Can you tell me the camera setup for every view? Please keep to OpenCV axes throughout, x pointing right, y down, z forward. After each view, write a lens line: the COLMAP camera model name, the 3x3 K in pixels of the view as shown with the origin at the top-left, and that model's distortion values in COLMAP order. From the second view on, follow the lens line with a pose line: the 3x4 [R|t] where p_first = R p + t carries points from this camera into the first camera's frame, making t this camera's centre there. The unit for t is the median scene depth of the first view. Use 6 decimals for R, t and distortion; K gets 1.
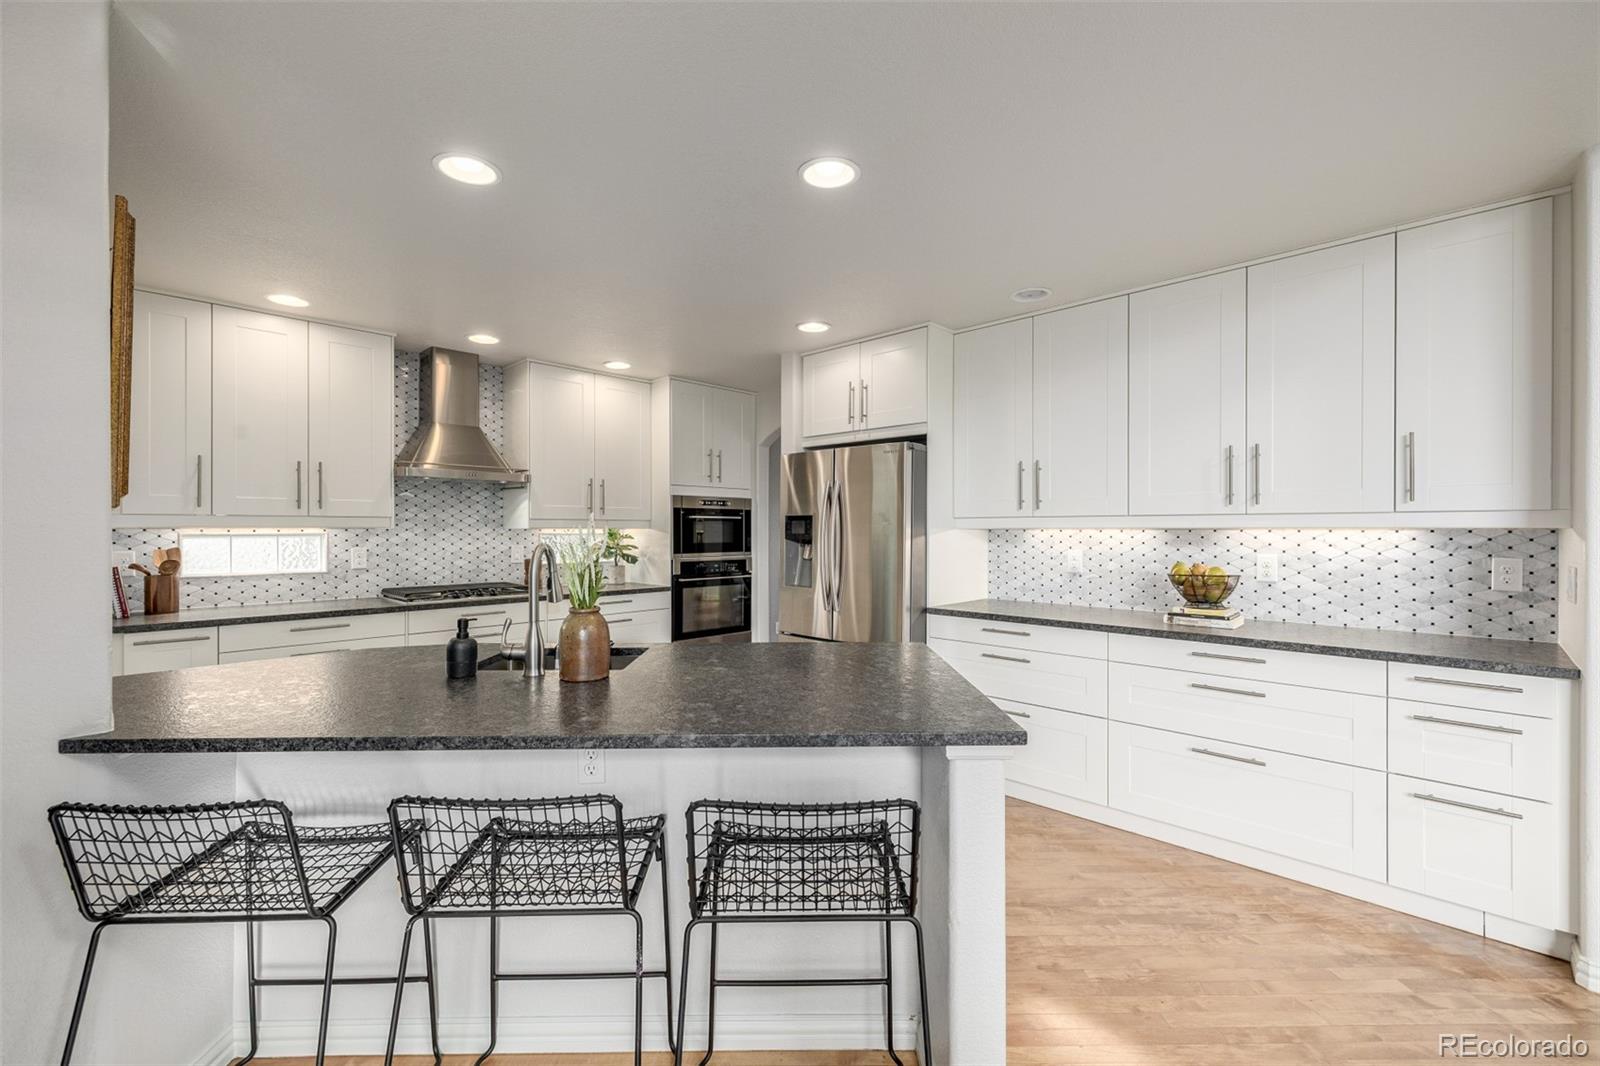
lens RADIAL K [[676.9, 0, 801.1], [0, 676.9, 530.1], [0, 0, 1]] dist [0.000242, 0.001106]
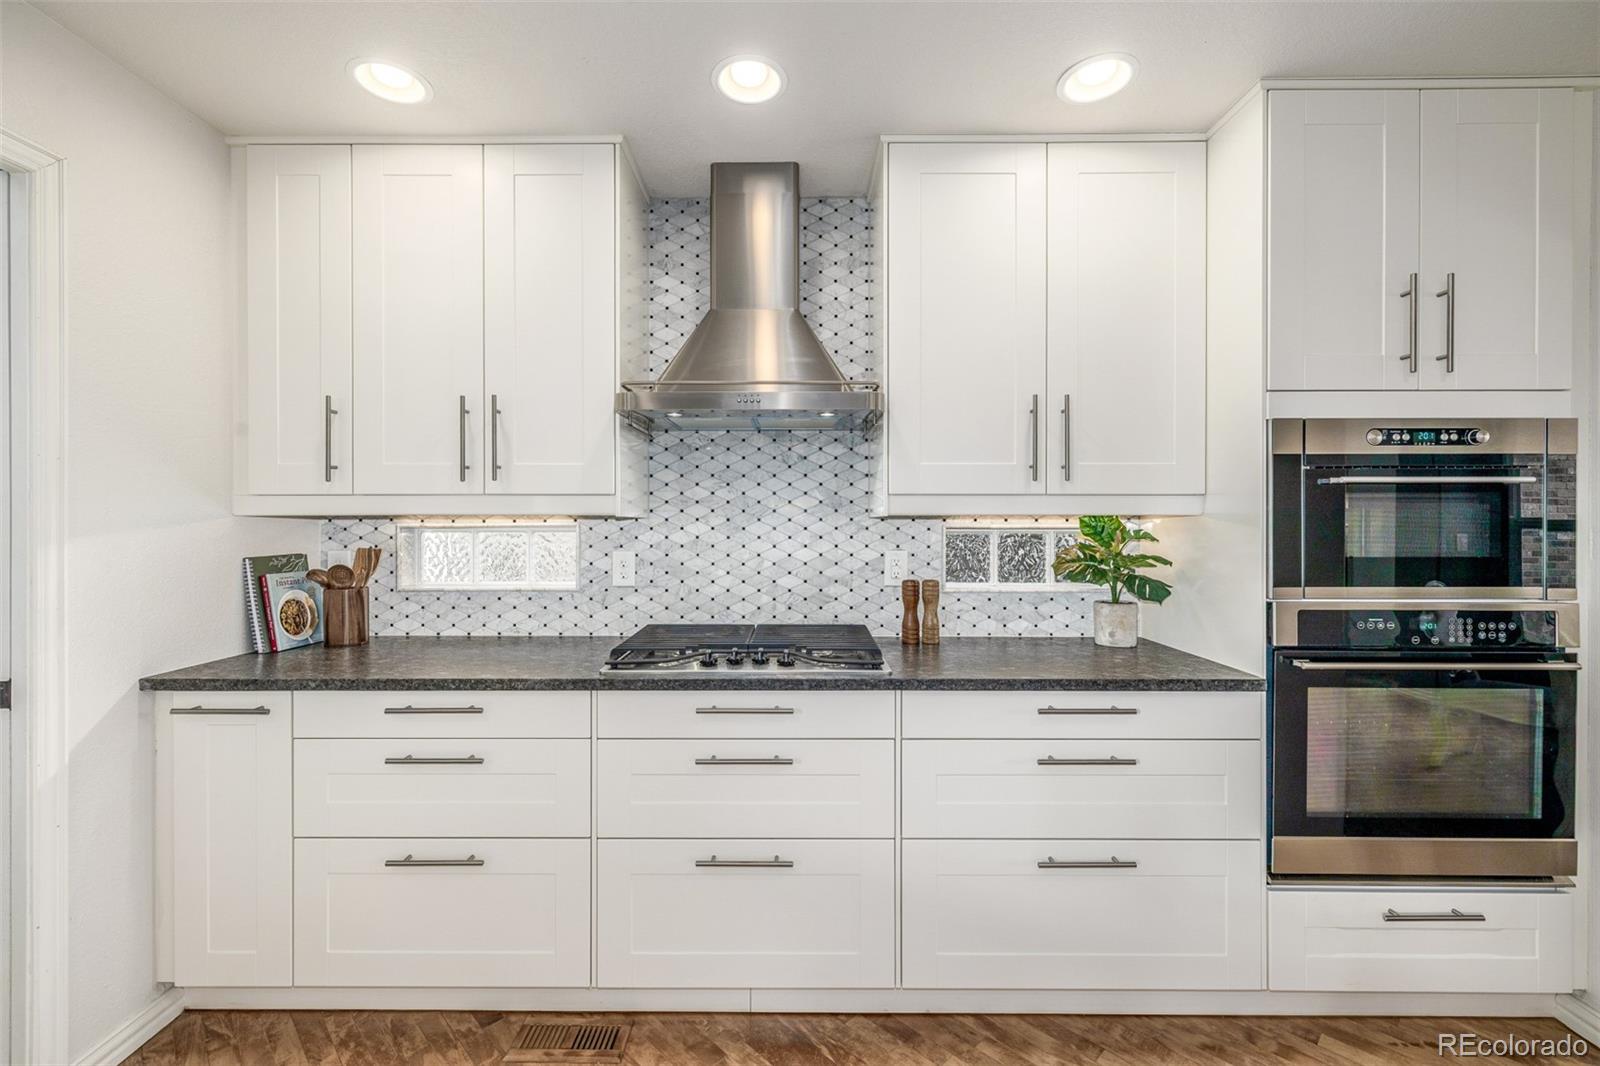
lens RADIAL K [[676.9, 0, 794.3], [0, 676.9, 527.0], [0, 0, 1]] dist [0.000242, 0.001106]
pose [[0.691086, 0.004998, -0.722755, -0.122859], [0.000448, 0.999973, 0.007343, 0.001562], [0.722772, -0.005398, 0.691065, 0.663247]]
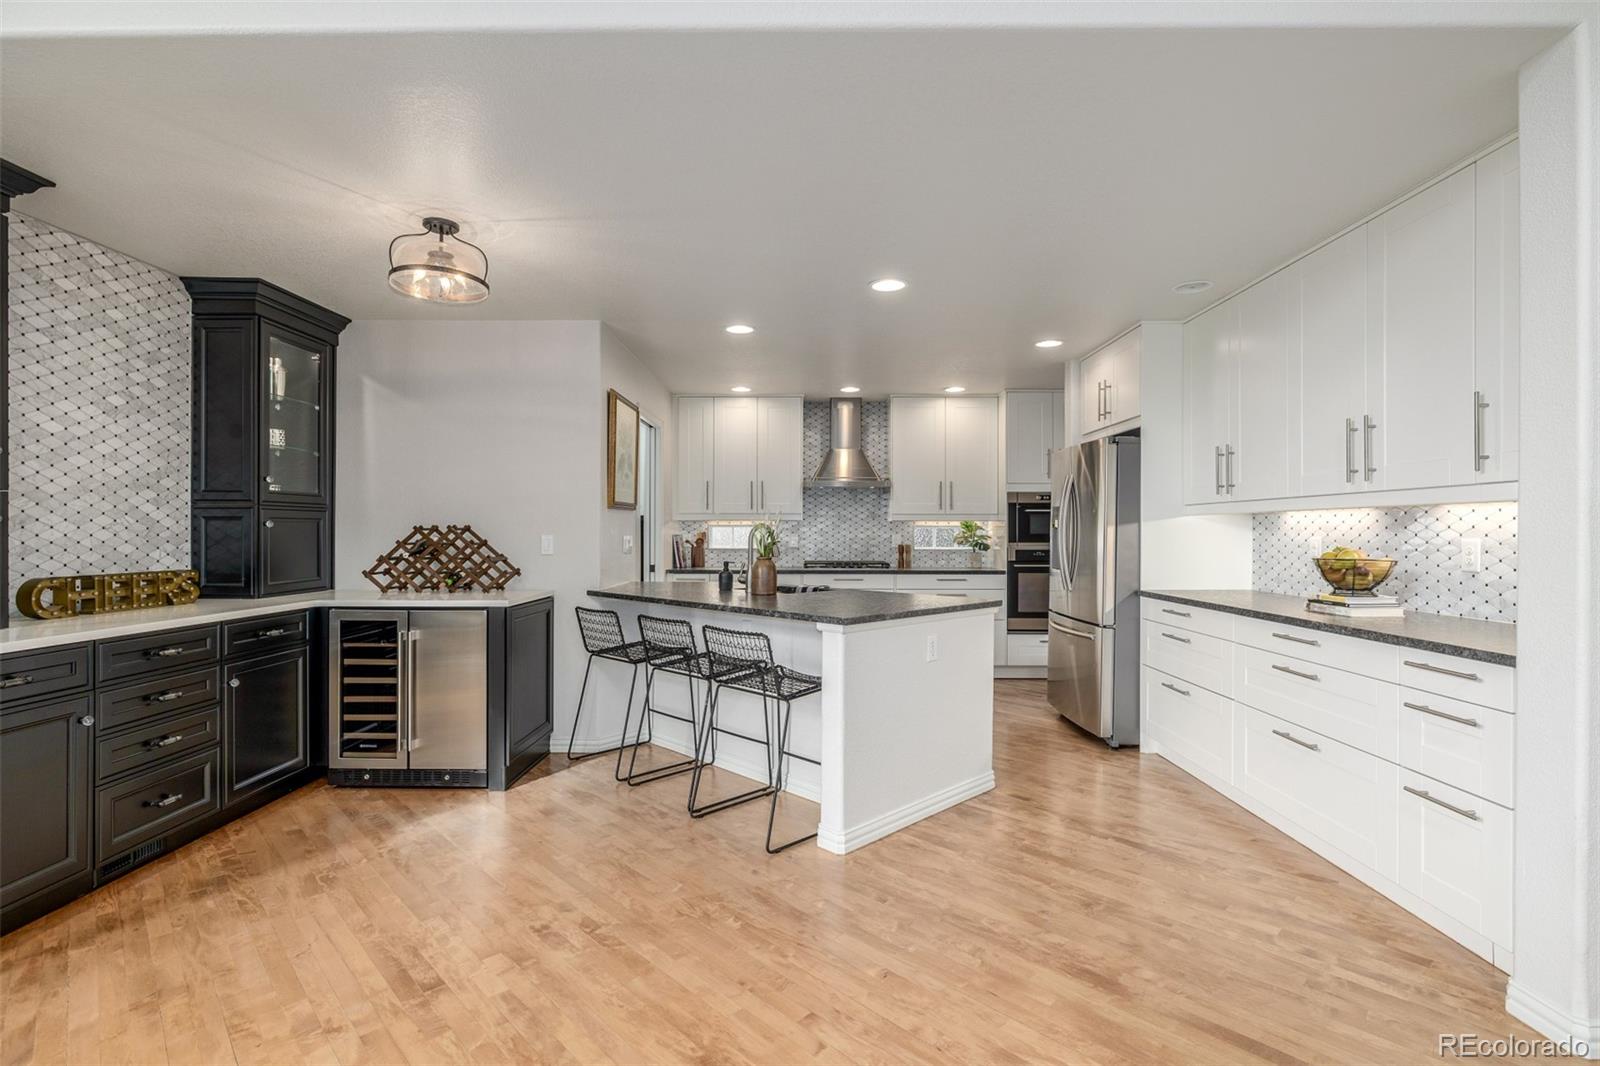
lens RADIAL K [[751.5, 0, 801.2], [0, 751.5, 528.6], [0, 0, 1]] dist [0.003468, 0.000884]
pose [[0.689828, -0.003028, -0.723967, 0.571763], [-0.001459, 0.999983, -0.005573, 0.021524], [0.723972, 0.004901, 0.689812, -0.166233]]
